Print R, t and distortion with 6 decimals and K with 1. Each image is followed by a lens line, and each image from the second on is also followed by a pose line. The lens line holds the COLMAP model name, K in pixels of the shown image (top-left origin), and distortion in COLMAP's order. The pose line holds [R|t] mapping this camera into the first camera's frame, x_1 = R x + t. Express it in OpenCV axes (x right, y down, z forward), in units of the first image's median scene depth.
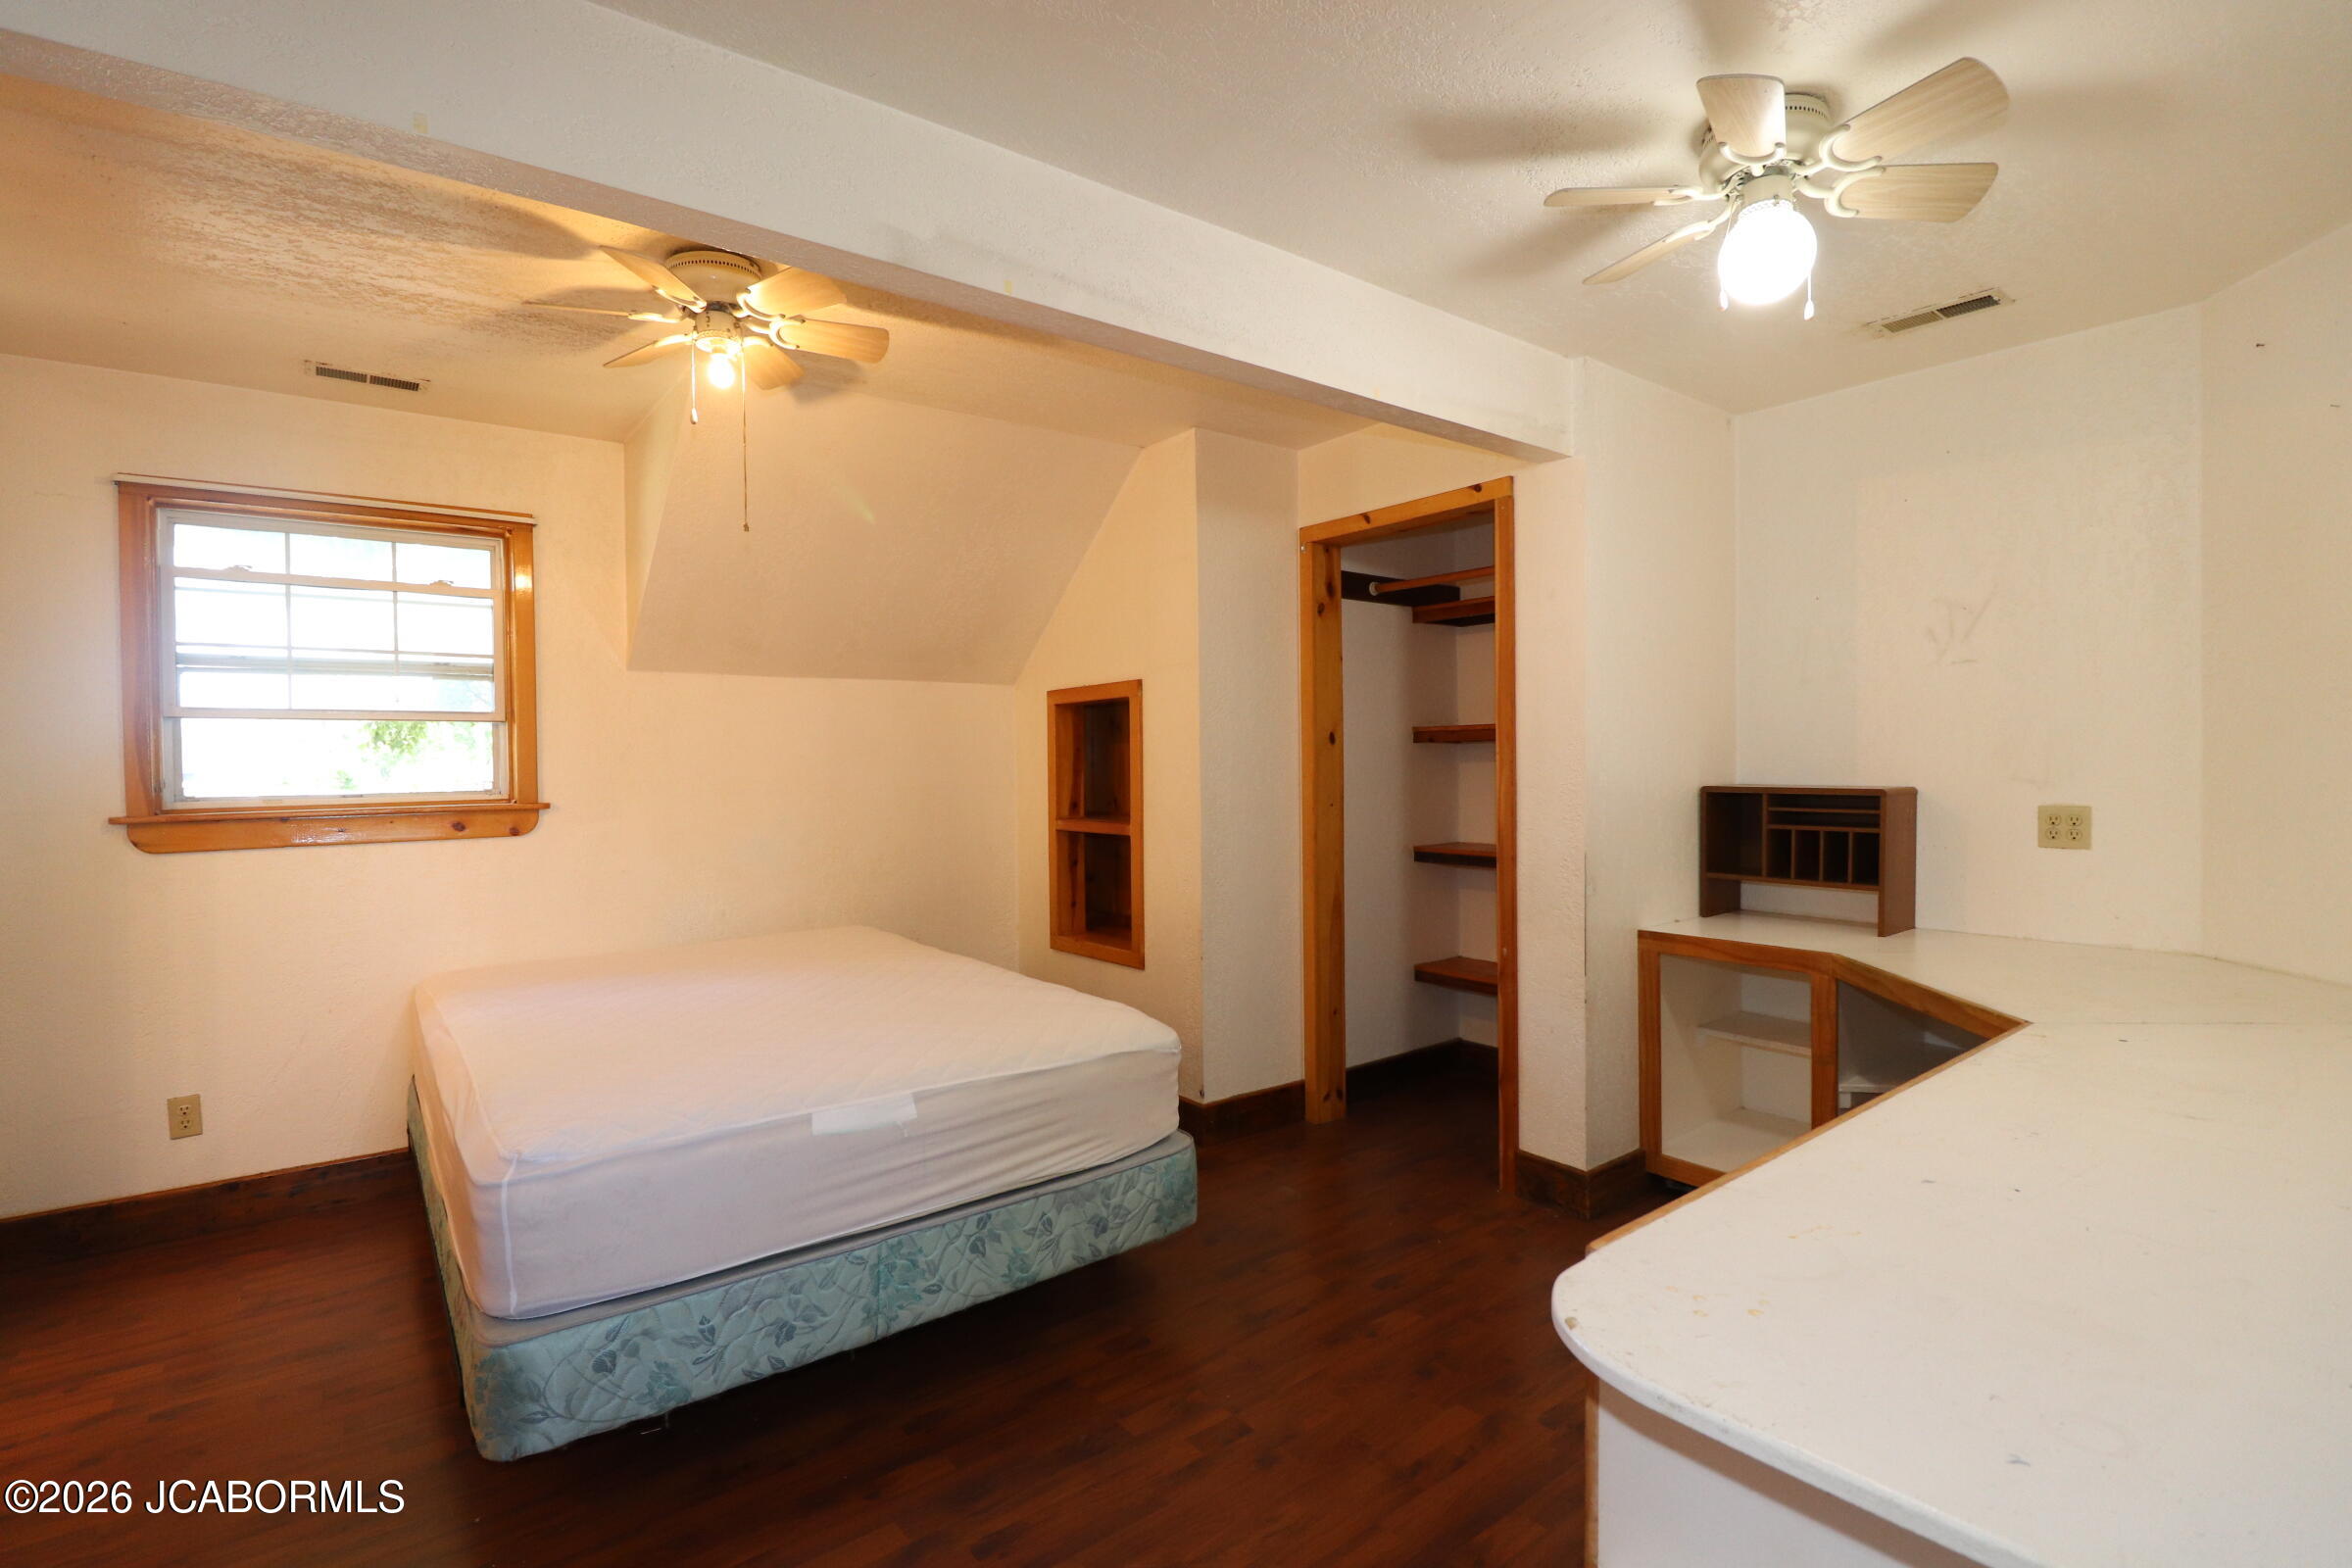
lens RADIAL K [[1085.0, 0, 1168.1], [0, 1085.0, 774.4], [0, 0, 1]] dist [-0.015867, -0.004342]
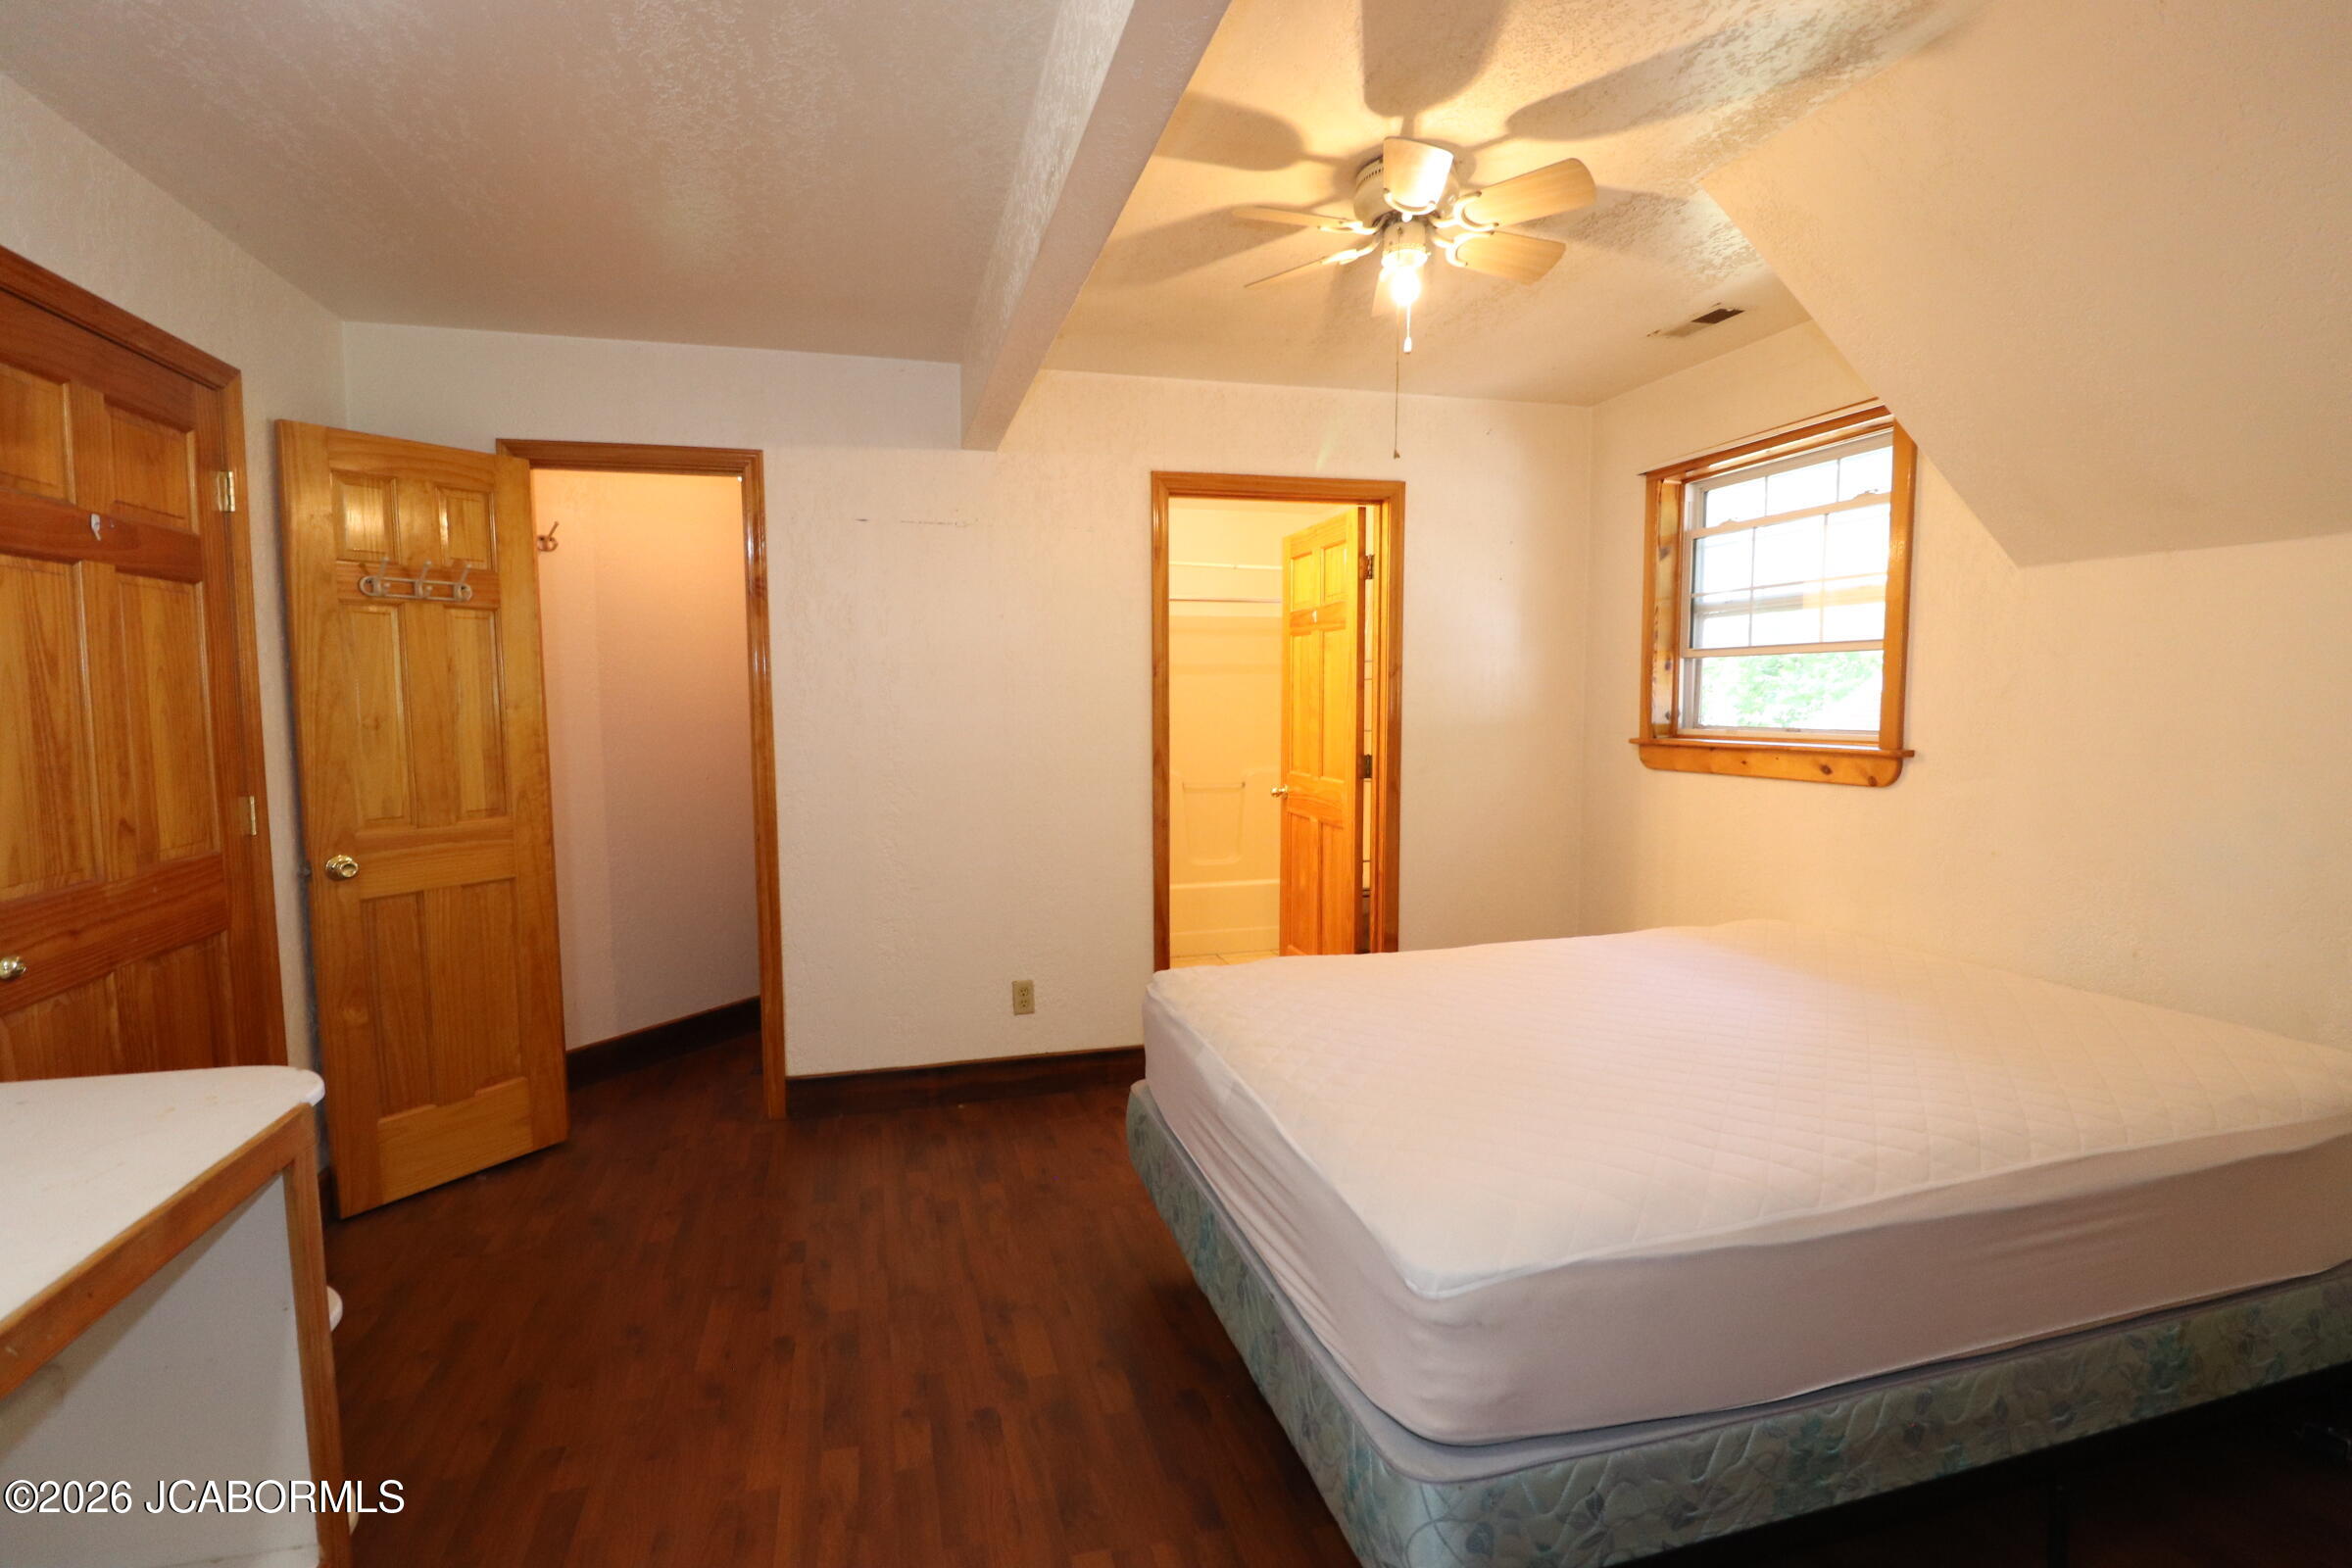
lens RADIAL K [[1085.0, 0, 1162.1], [0, 1085.0, 792.9], [0, 0, 1]] dist [-0.015867, -0.004342]
pose [[-0.383455, 0.098357, -0.918307, 0.409462], [0.004023, 0.994481, 0.104836, -0.030872], [0.923551, 0.036506, -0.381735, 0.875186]]
